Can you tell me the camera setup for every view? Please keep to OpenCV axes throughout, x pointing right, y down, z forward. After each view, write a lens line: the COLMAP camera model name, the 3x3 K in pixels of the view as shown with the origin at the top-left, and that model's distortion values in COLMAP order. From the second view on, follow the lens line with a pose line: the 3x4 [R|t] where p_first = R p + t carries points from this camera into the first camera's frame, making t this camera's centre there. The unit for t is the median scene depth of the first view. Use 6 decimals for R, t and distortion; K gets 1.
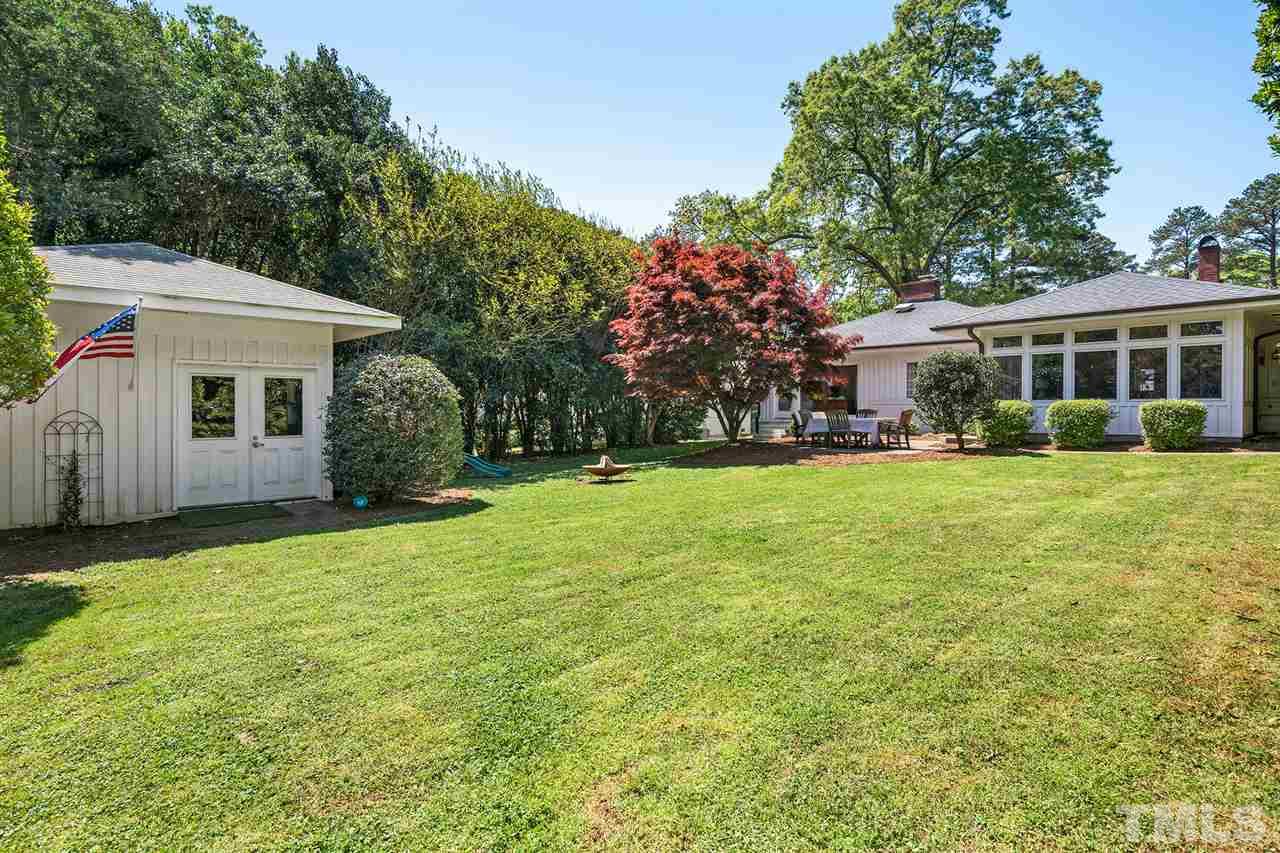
lens RADIAL K [[640.8, 0, 635.5], [0, 640.8, 413.7], [0, 0, 1]] dist [-0.013928, -0.001408]
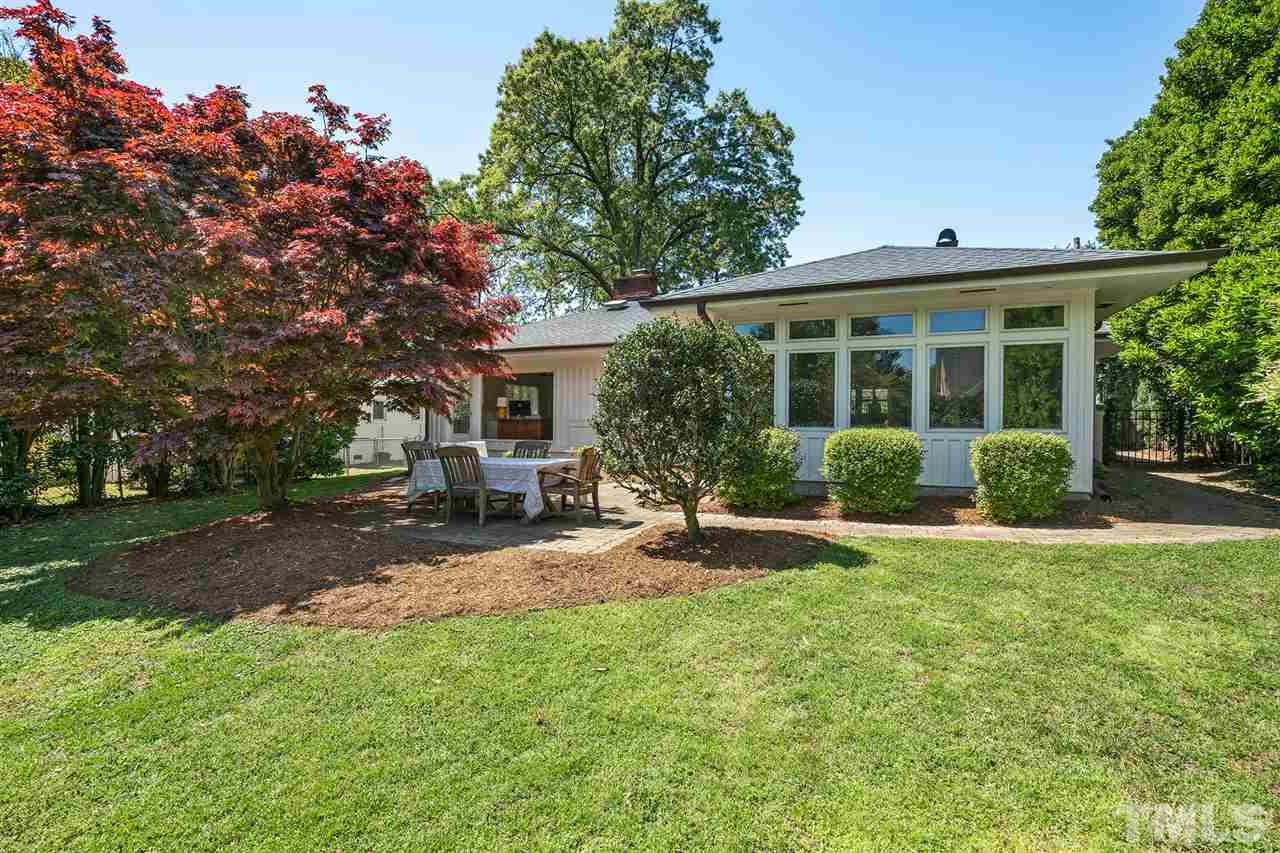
lens RADIAL K [[581.6, 0, 641.8], [0, 581.6, 422.6], [0, 0, 1]] dist [-0.002442, 0.003201]
pose [[0.913388, 0.005685, 0.407050, 0.101121], [-0.002939, 0.999969, -0.007371, -0.008199], [-0.407079, 0.005536, 0.913376, 0.209515]]
